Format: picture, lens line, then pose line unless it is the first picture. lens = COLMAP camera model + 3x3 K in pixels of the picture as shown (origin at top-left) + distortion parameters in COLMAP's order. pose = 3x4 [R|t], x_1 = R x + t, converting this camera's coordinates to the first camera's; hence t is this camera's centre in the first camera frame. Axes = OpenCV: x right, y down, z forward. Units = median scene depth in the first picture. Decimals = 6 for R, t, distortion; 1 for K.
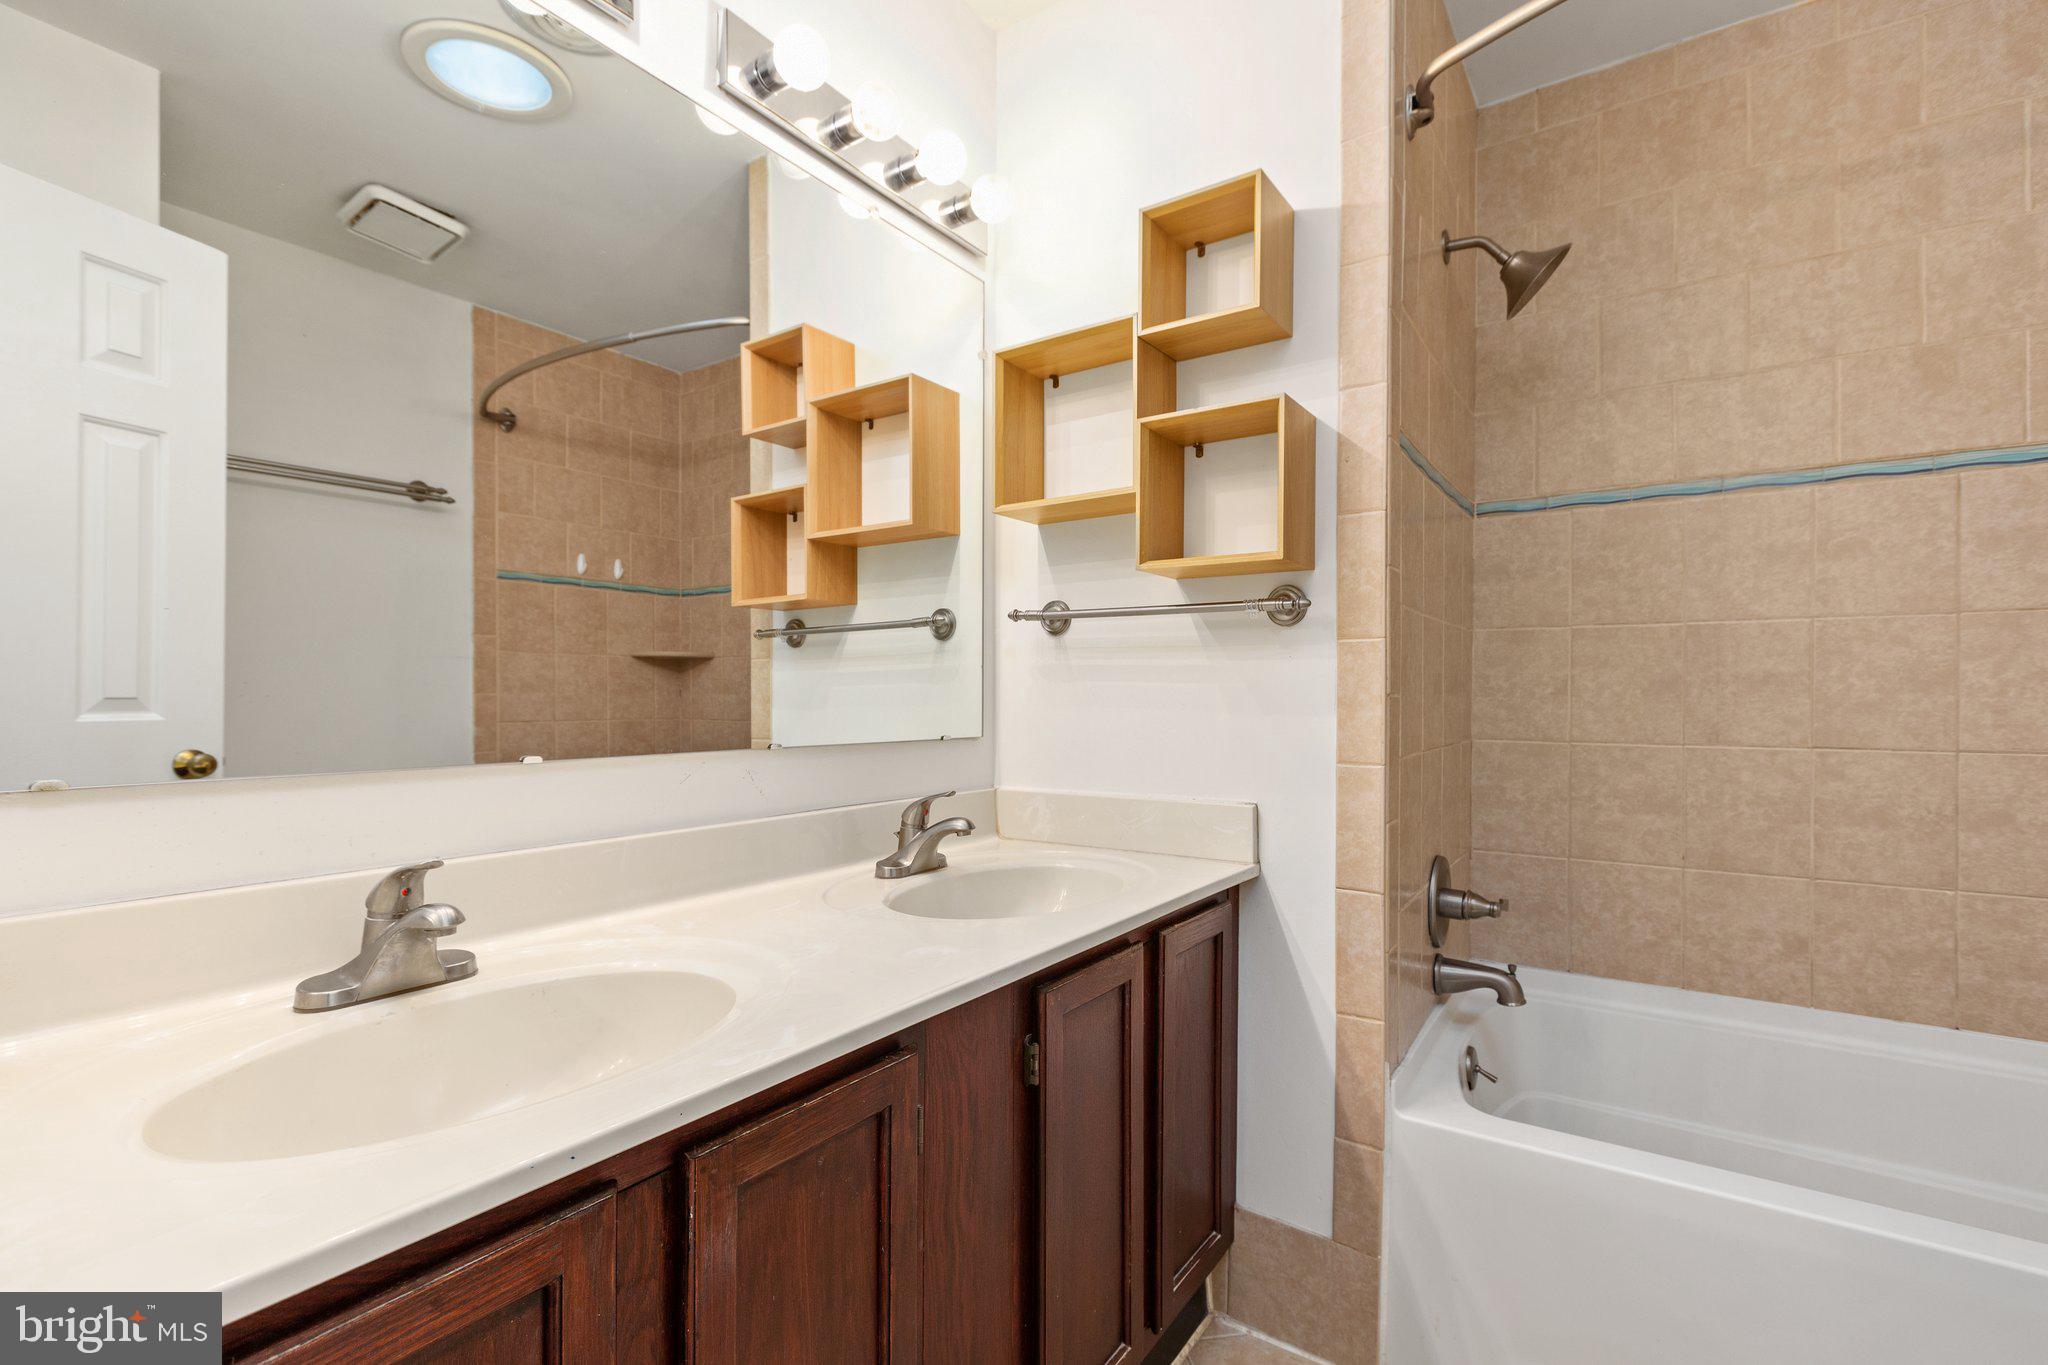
lens RADIAL K [[906.2, 0, 1025.4], [0, 906.2, 689.1], [0, 0, 1]] dist [-0.003096, -0.001541]
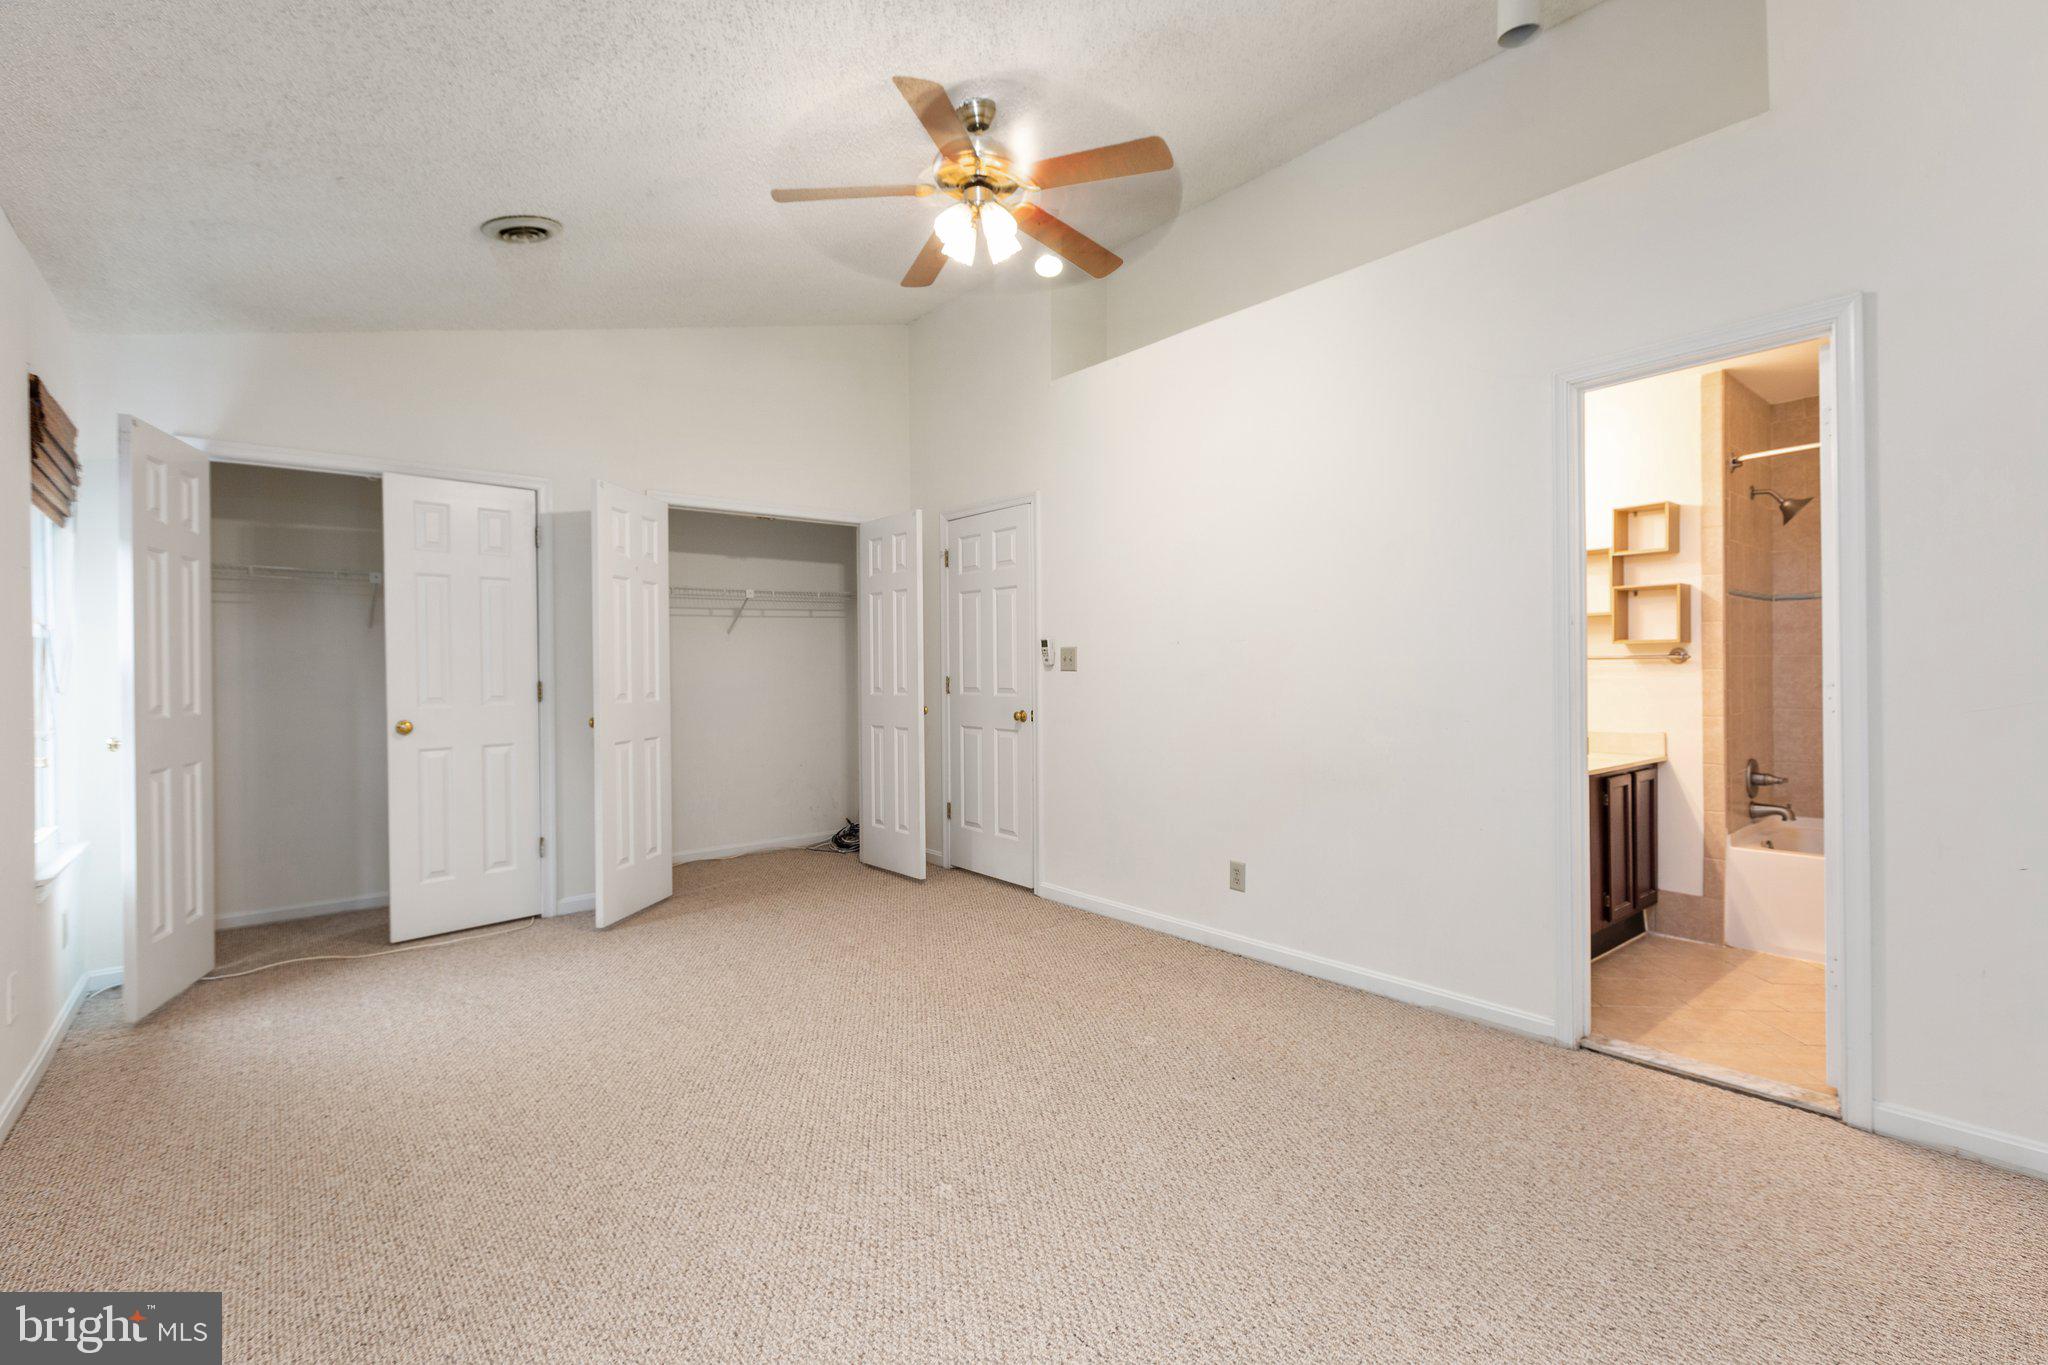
lens RADIAL K [[913.9, 0, 1026.0], [0, 913.9, 666.0], [0, 0, 1]] dist [0.004687, -0.000292]
pose [[0.962561, -0.012624, -0.270770, -0.702294], [0.012808, 0.999917, -0.001085, -0.074009], [0.270762, -0.002423, 0.962643, -1.782529]]
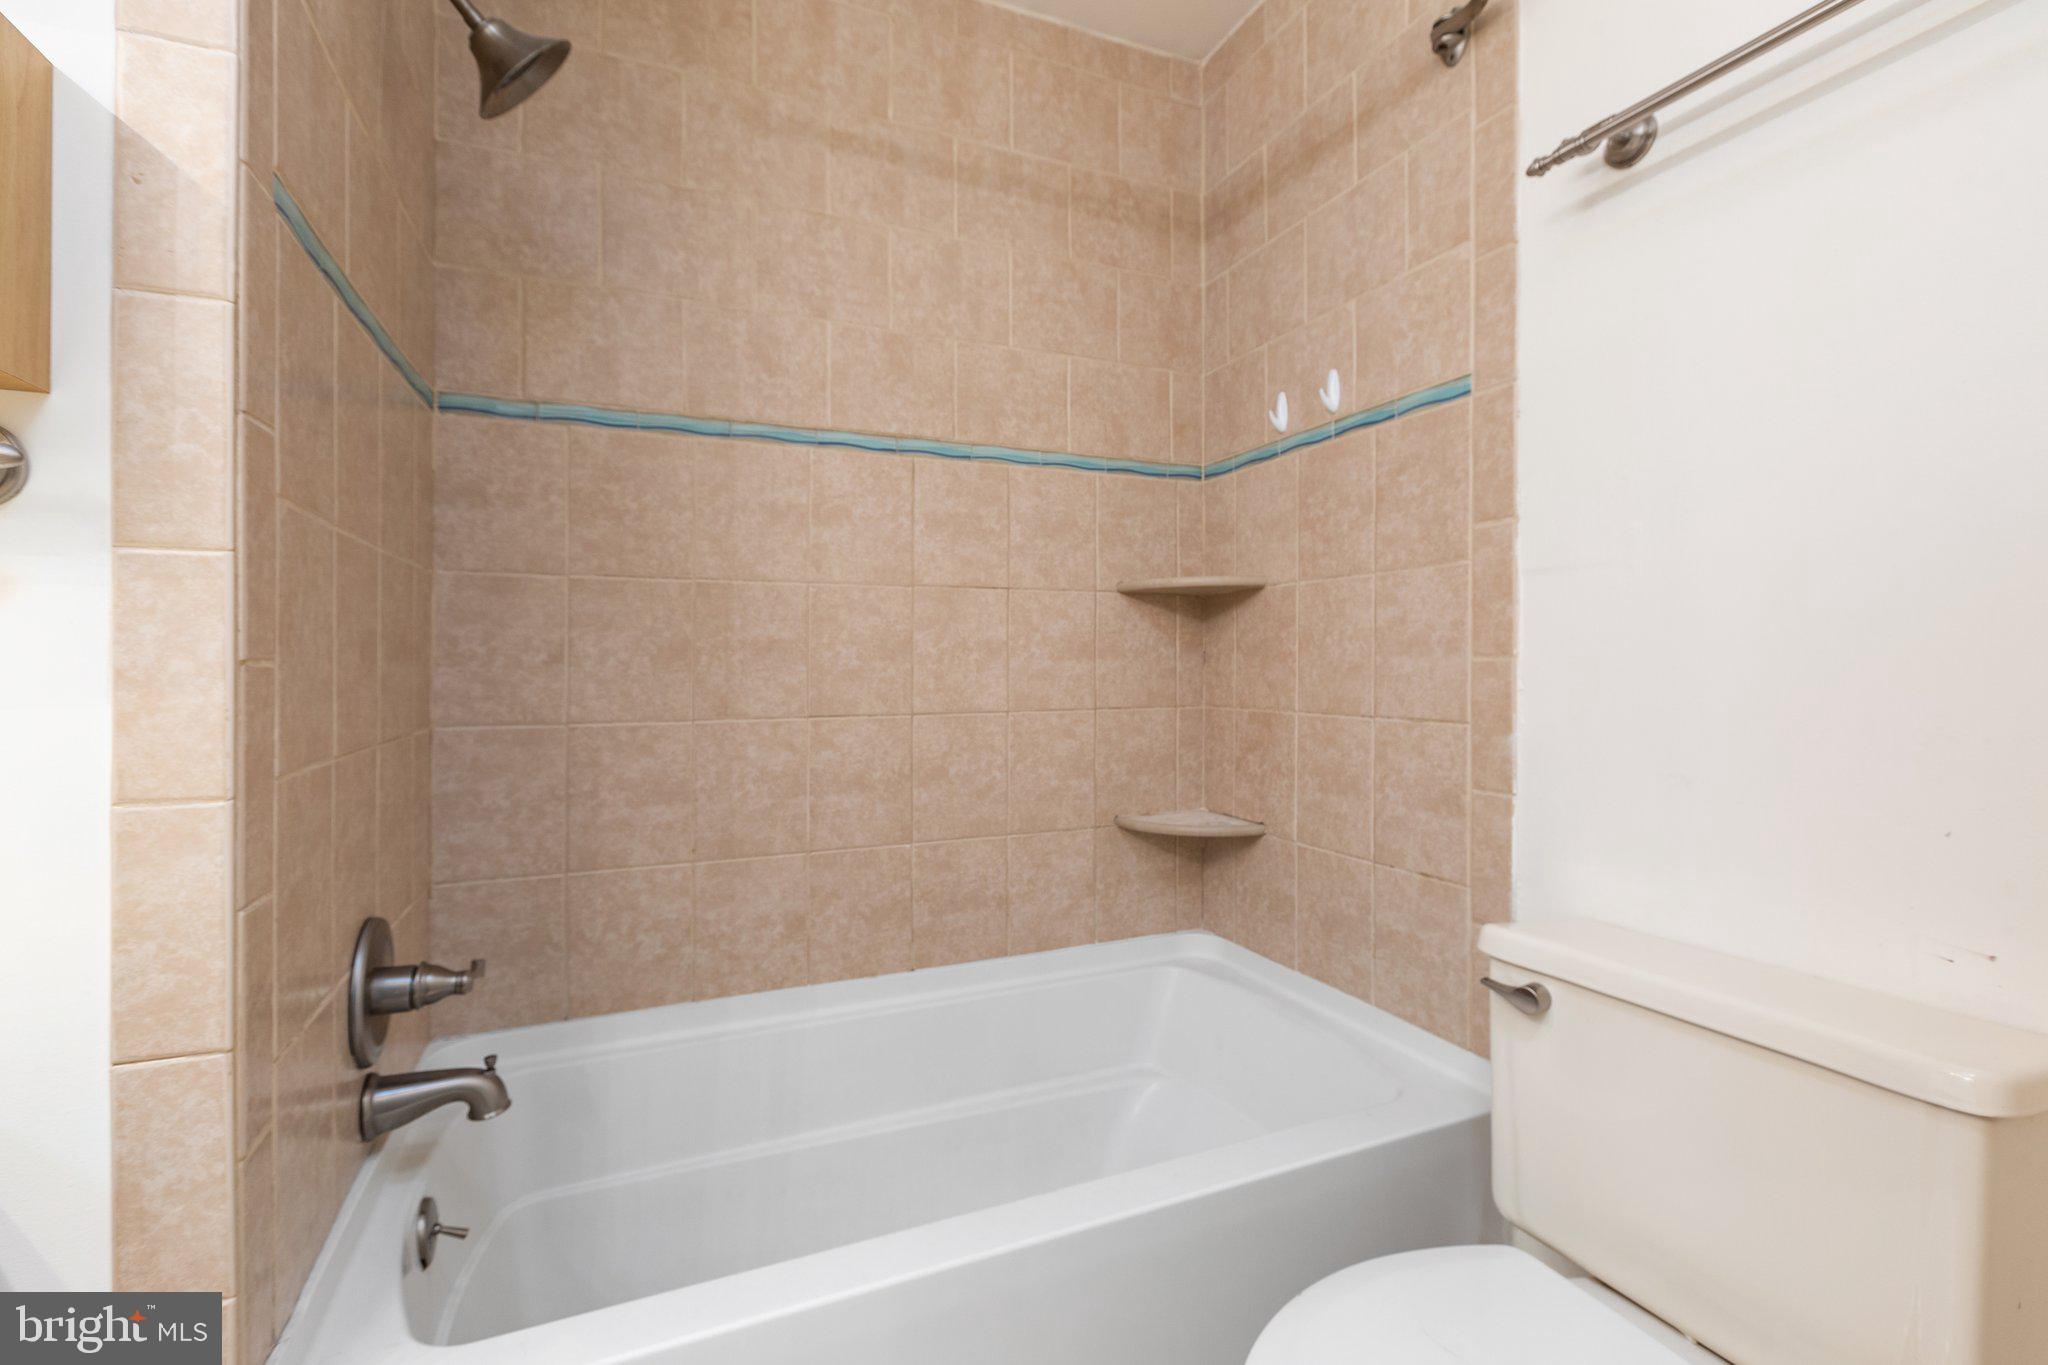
lens RADIAL K [[913.9, 0, 1026.0], [0, 913.9, 666.0], [0, 0, 1]] dist [0.004687, -0.000292]
pose [[0.523344, -0.004229, 0.852111, 0.156150], [-0.000820, 0.999985, 0.005466, 0.004482], [-0.852121, -0.003559, 0.523332, 0.285195]]
